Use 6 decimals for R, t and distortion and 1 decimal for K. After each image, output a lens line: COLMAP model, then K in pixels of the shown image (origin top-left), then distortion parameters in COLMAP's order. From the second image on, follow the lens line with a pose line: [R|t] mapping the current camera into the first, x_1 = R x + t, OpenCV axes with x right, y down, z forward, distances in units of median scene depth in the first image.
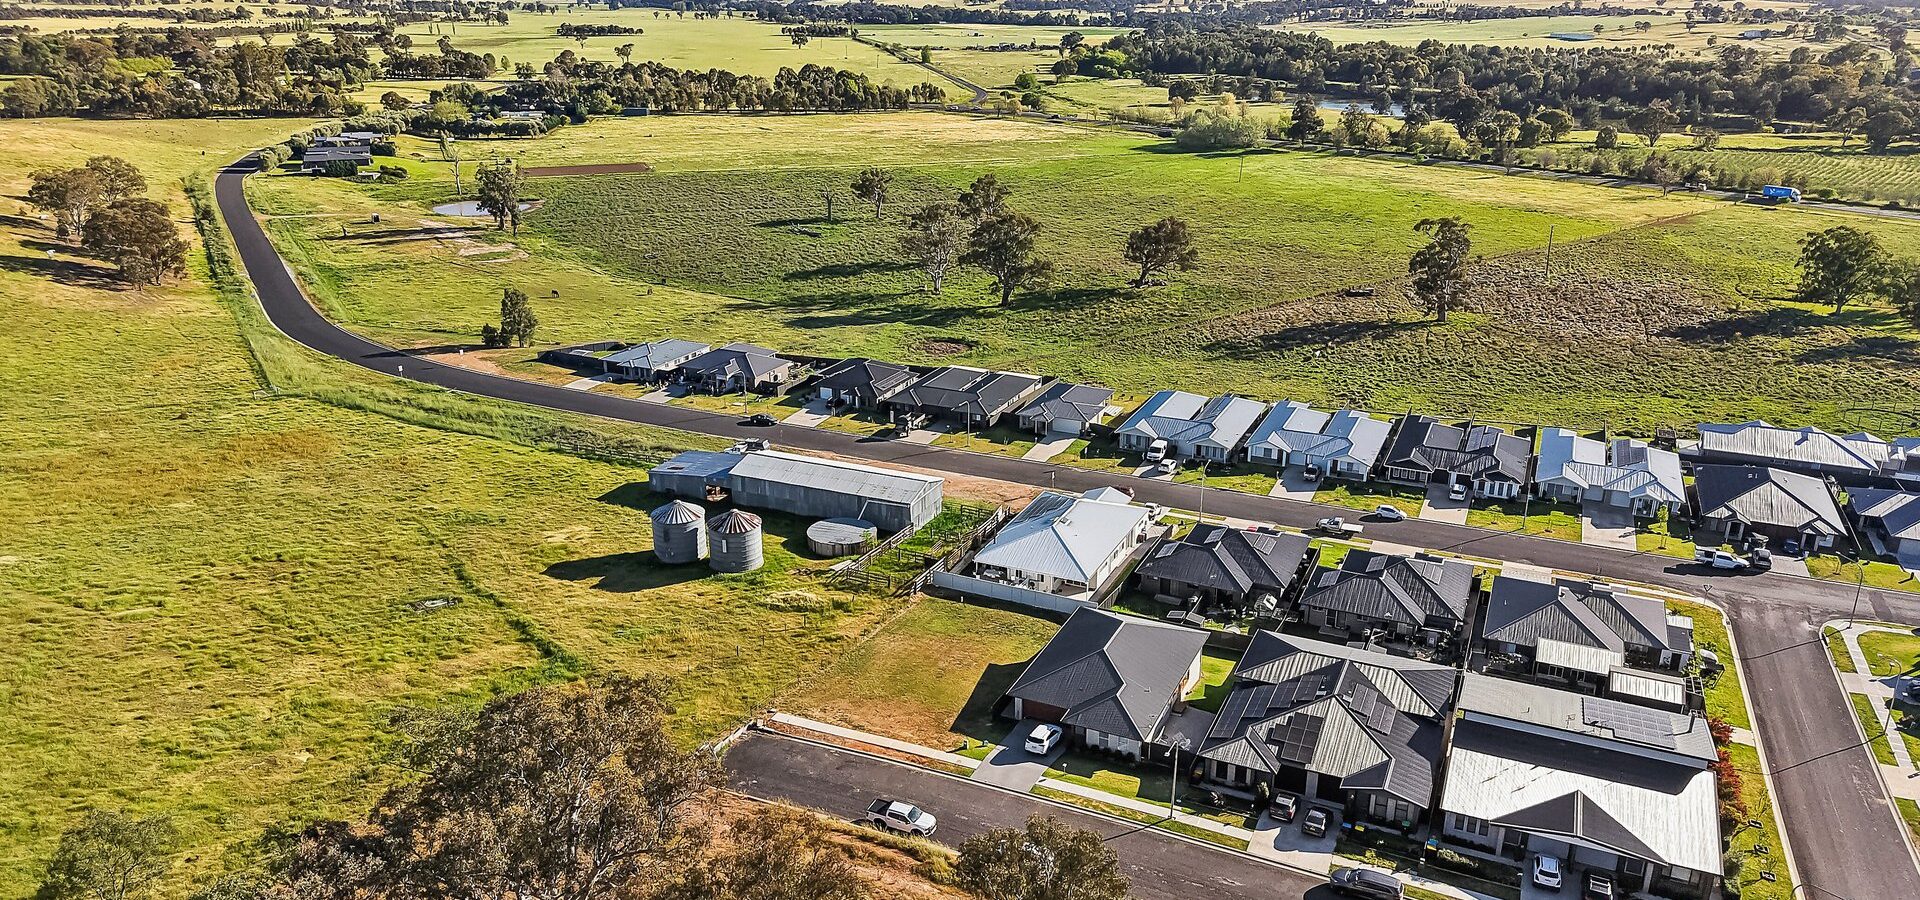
lens RADIAL K [[1307.8, 0, 960.0], [0, 1307.8, 450.0], [0, 0, 1]] dist [0.066212, -0.101036]
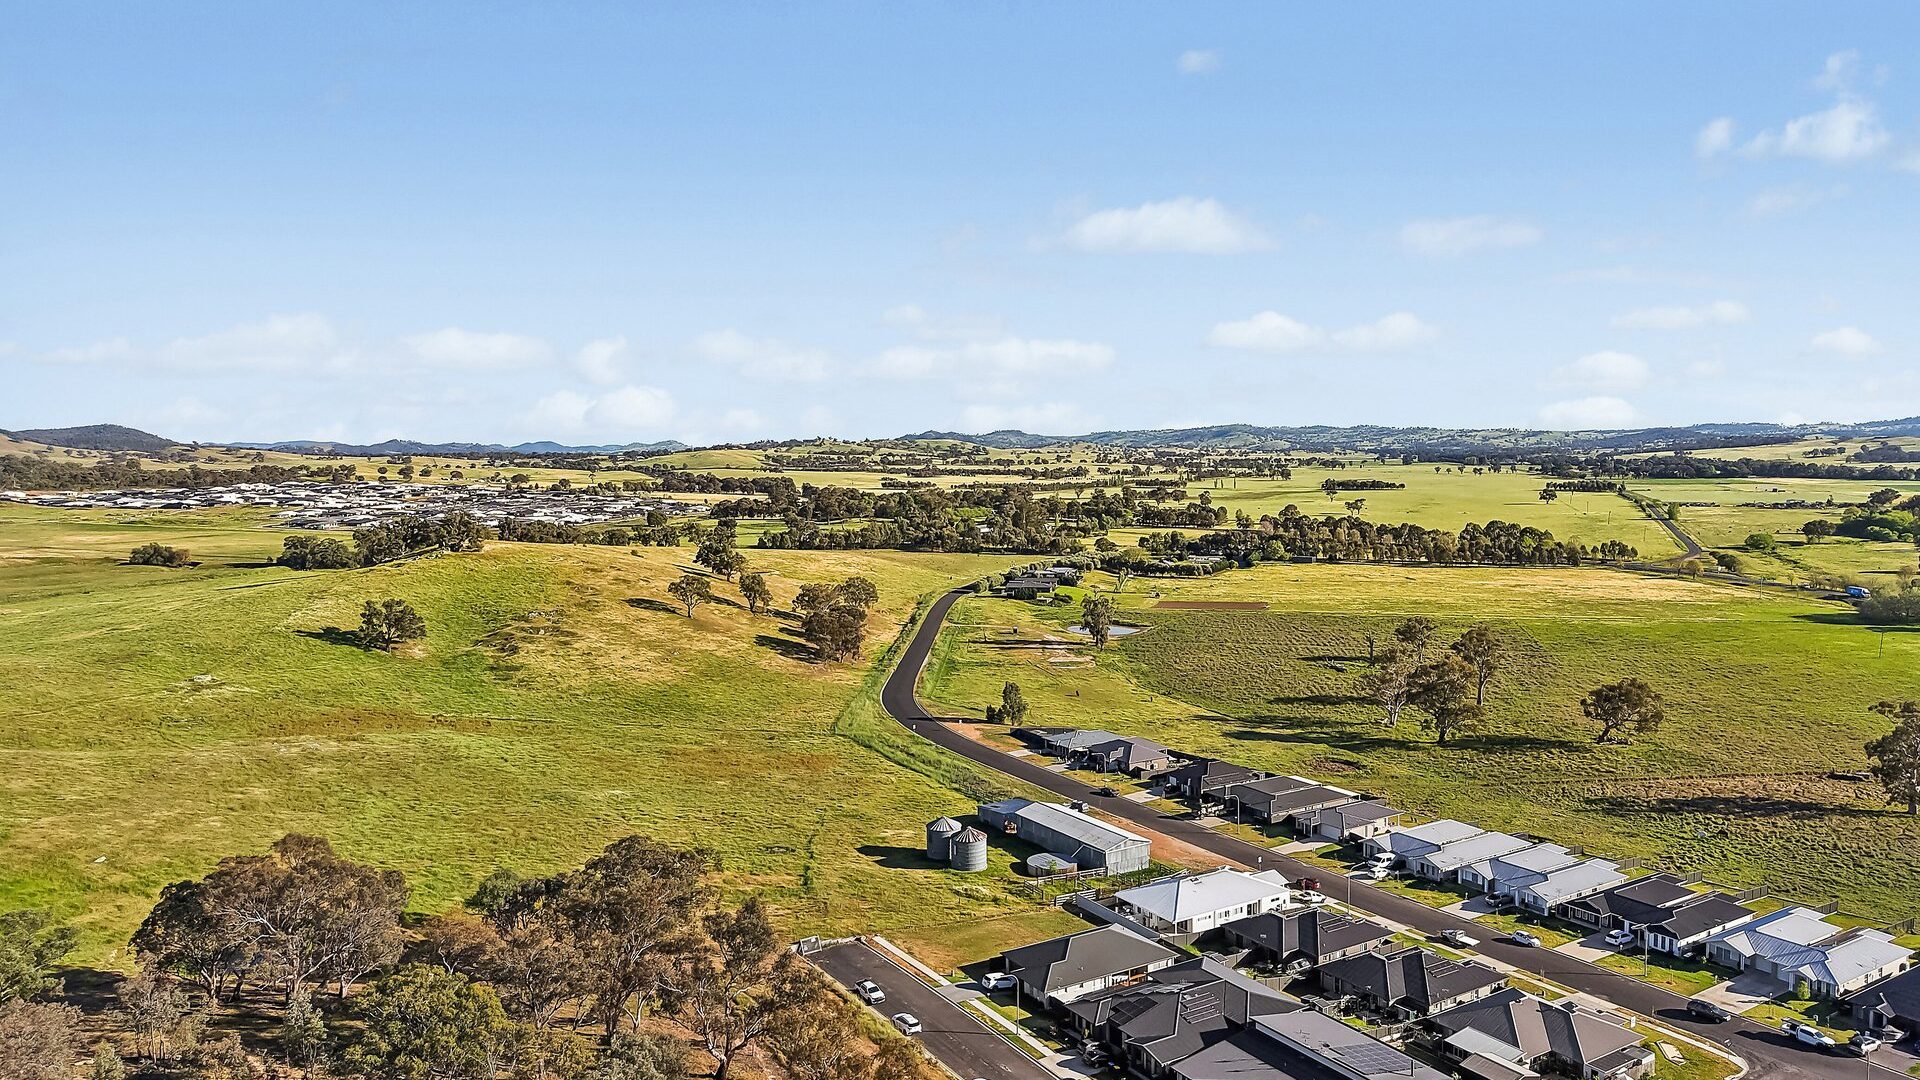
lens RADIAL K [[1276.2, 0, 960.0], [0, 1276.2, 540.0], [0, 0, 1]] dist [0.053676, -0.077336]
pose [[0.830592, 0.027687, -0.556192, 0.428596], [-0.171345, 0.963017, -0.207940, 0.025284], [0.529865, 0.268014, 0.804619, -0.169318]]
